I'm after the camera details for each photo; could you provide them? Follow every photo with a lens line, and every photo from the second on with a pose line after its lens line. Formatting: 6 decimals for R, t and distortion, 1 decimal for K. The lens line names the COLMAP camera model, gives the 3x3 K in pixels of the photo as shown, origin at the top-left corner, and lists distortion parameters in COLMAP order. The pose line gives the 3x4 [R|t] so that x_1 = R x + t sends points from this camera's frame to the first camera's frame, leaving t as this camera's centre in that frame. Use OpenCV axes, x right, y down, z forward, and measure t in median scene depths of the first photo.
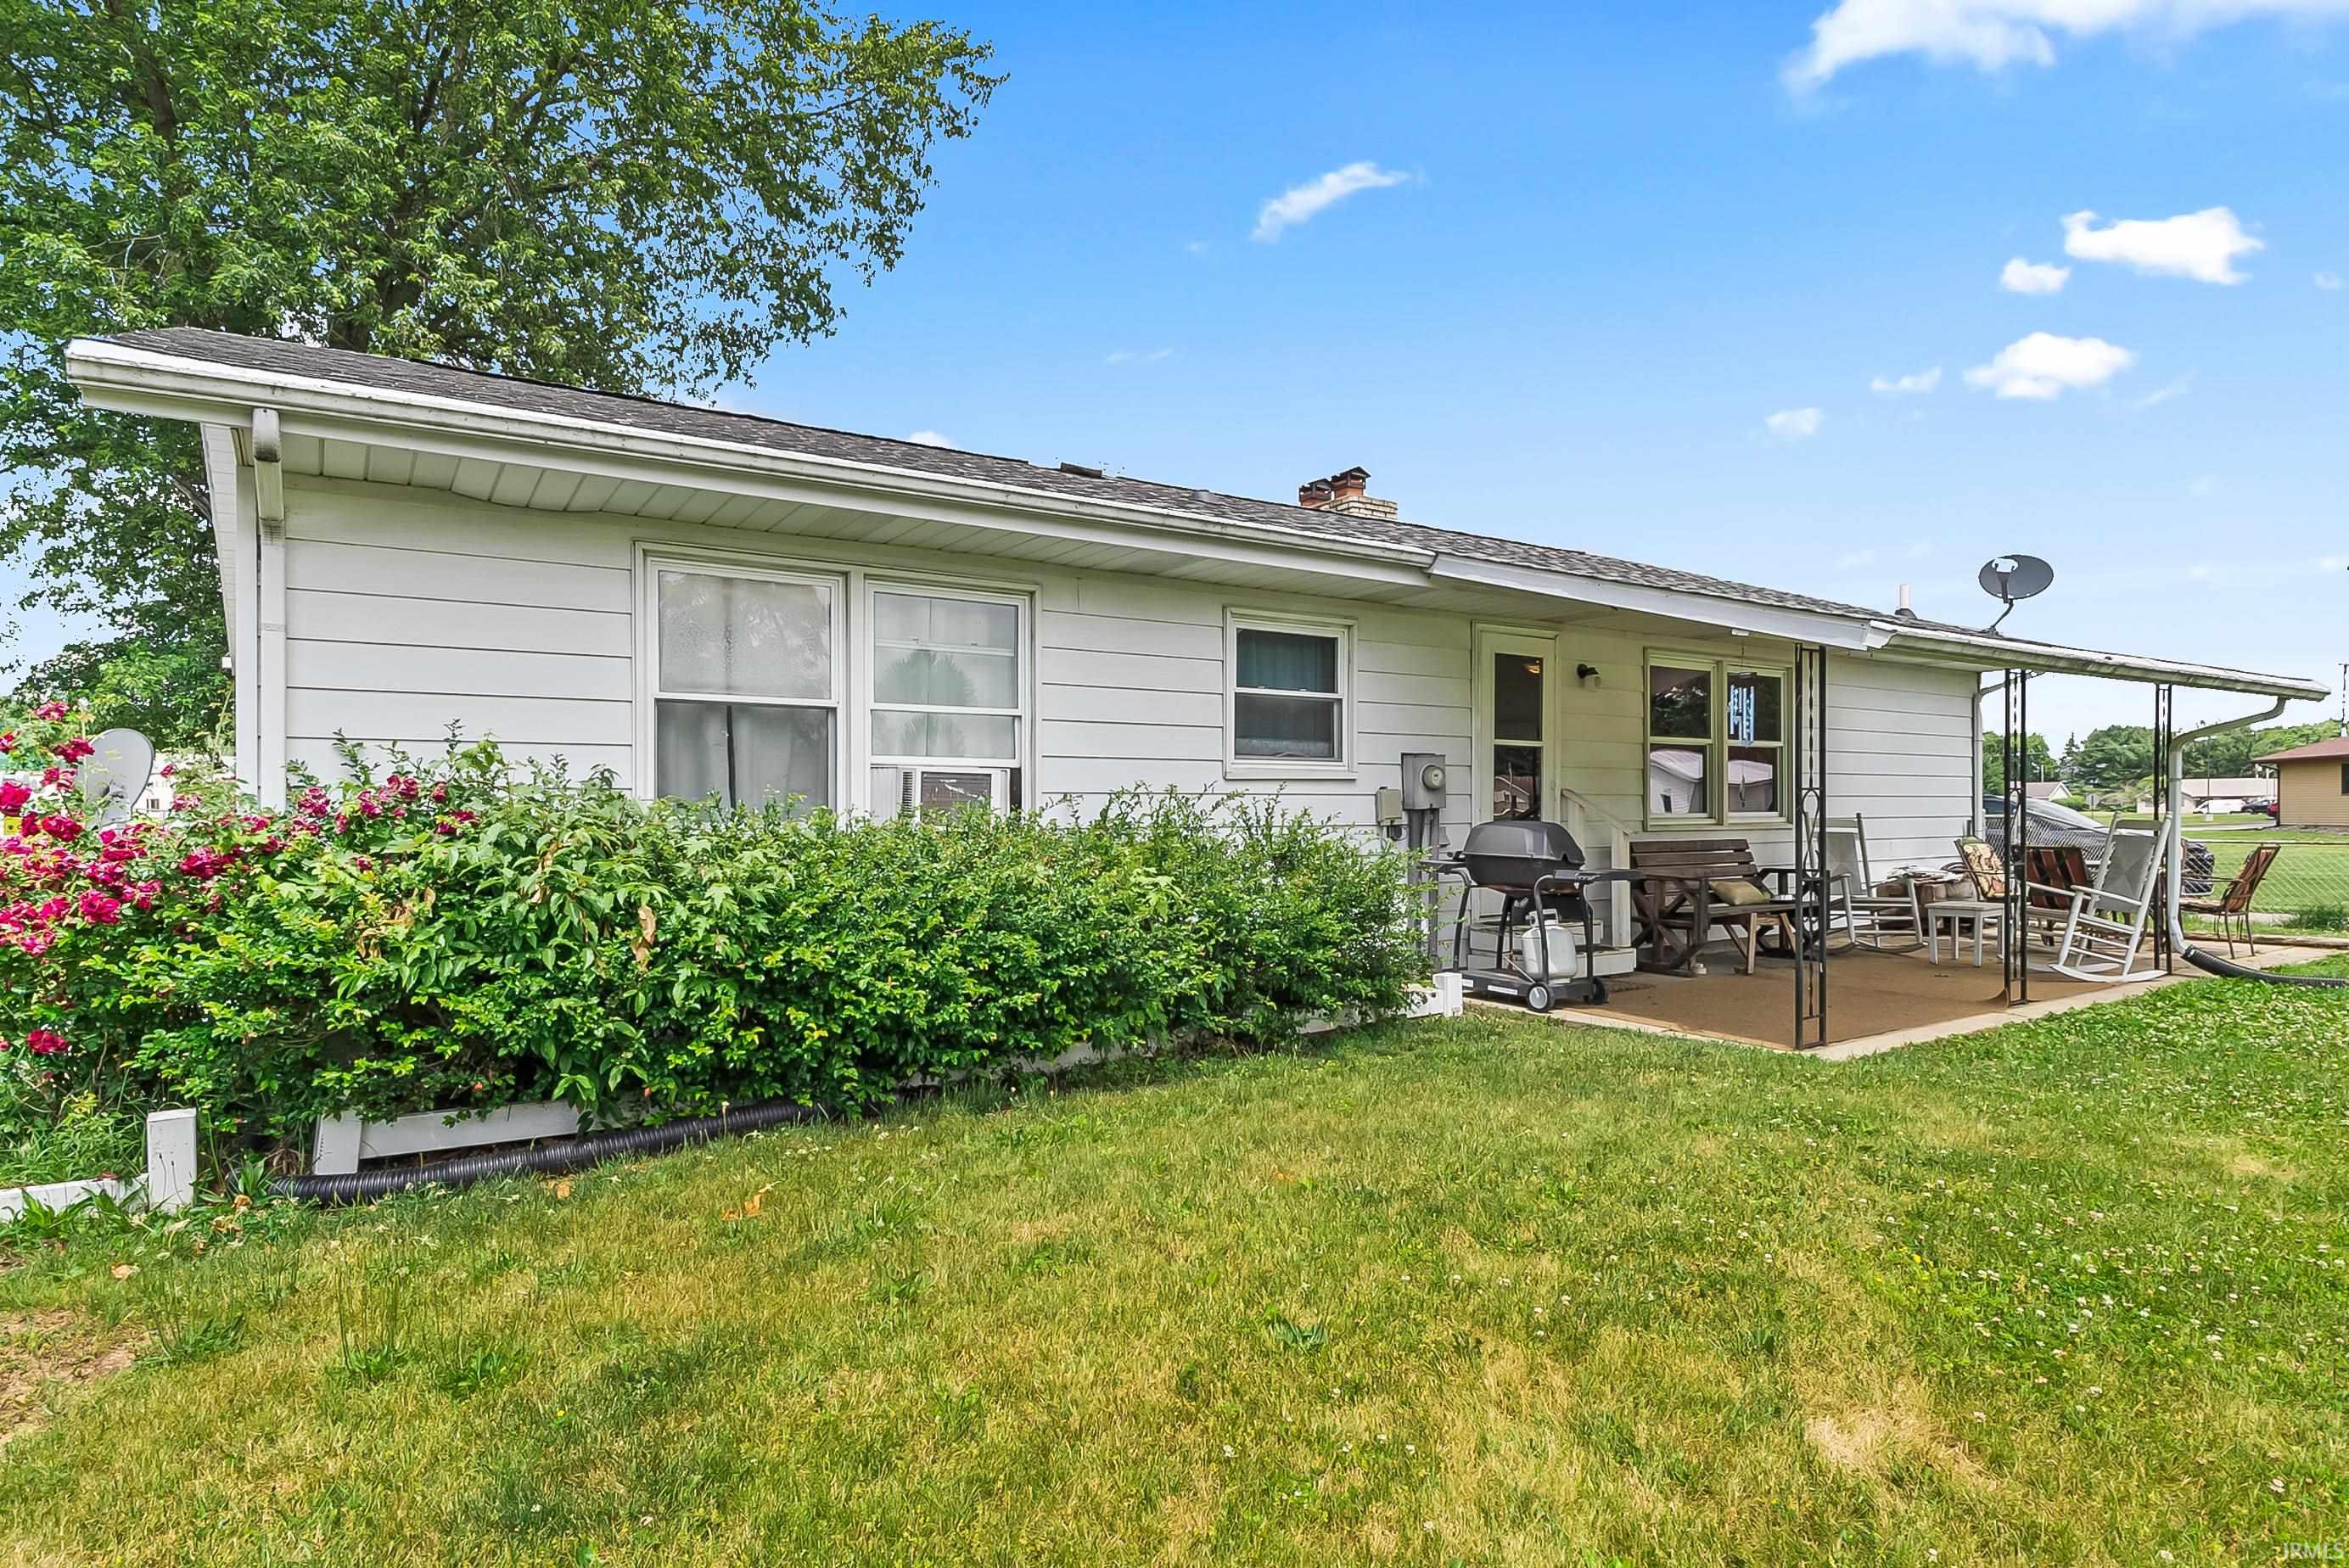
lens RADIAL K [[1282.2, 0, 1154.7], [0, 1282.2, 798.3], [0, 0, 1]] dist [-0.001859, 0.000650]
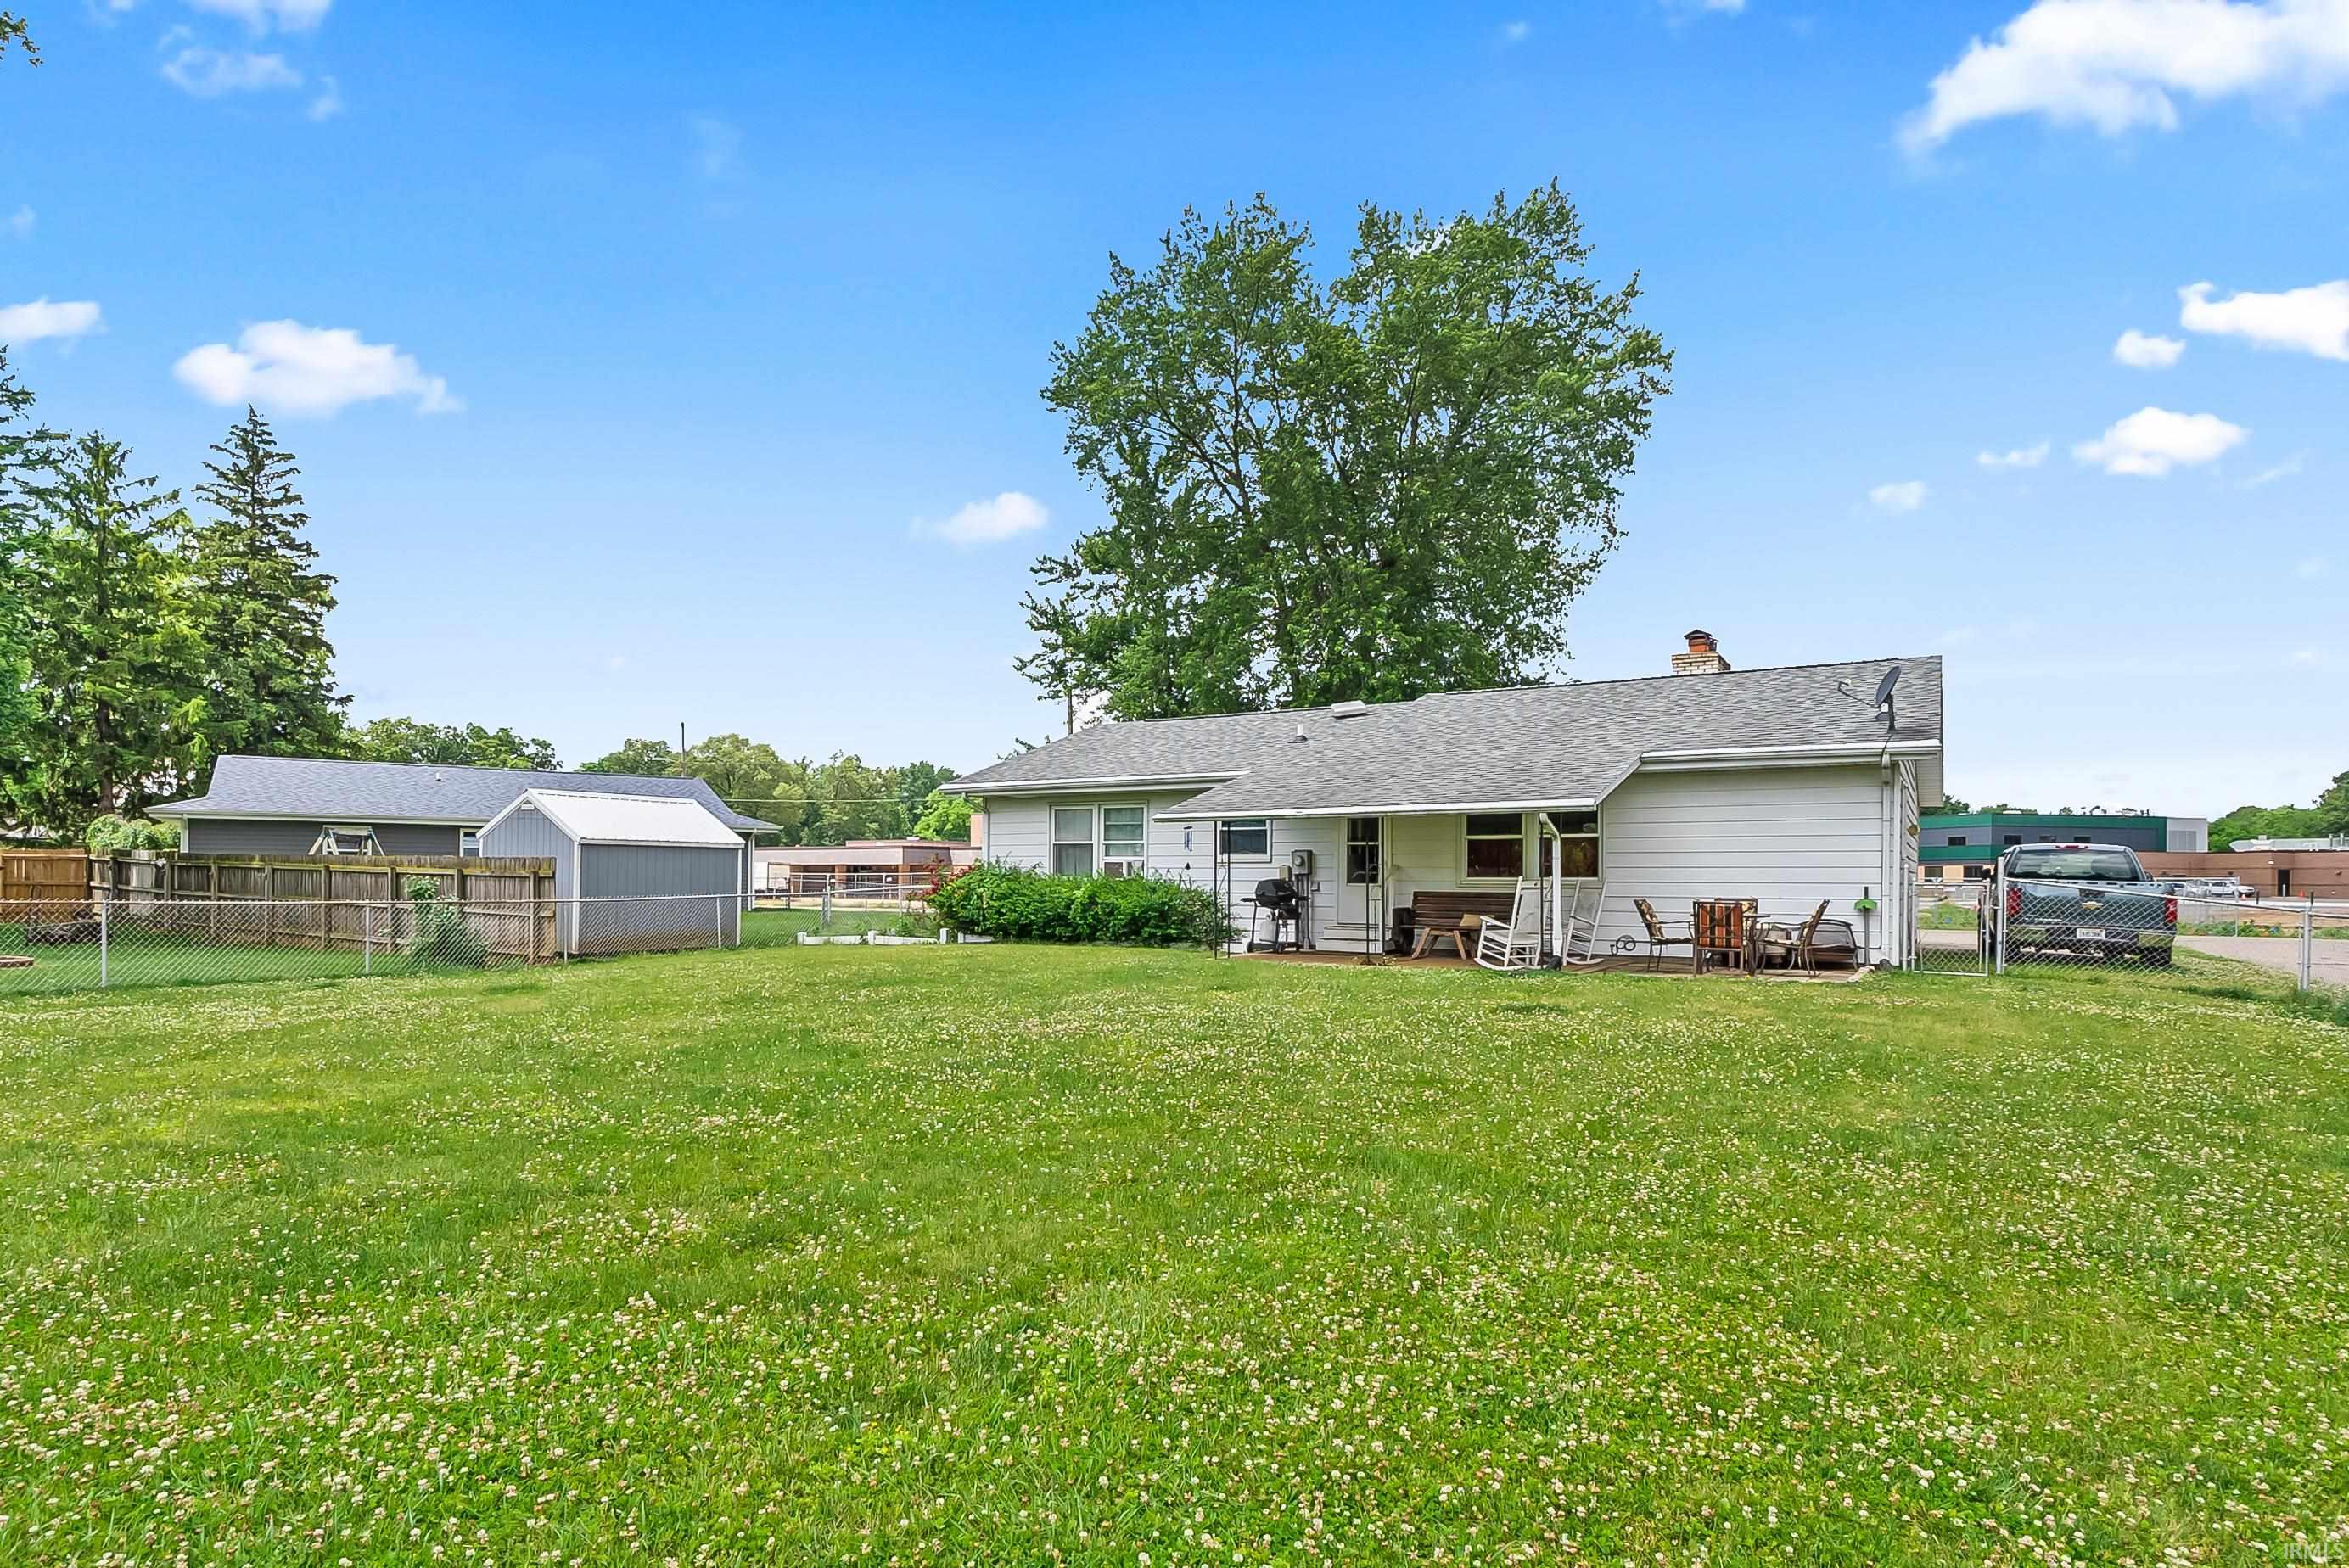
lens RADIAL K [[1282.2, 0, 1150.8], [0, 1282.2, 886.4], [0, 0, 1]] dist [-0.001859, 0.000650]
pose [[0.399982, 0.010601, -0.916462, 2.781685], [-0.002845, 0.999943, 0.010325, 0.008657], [0.916519, -0.001523, 0.399989, -0.209611]]
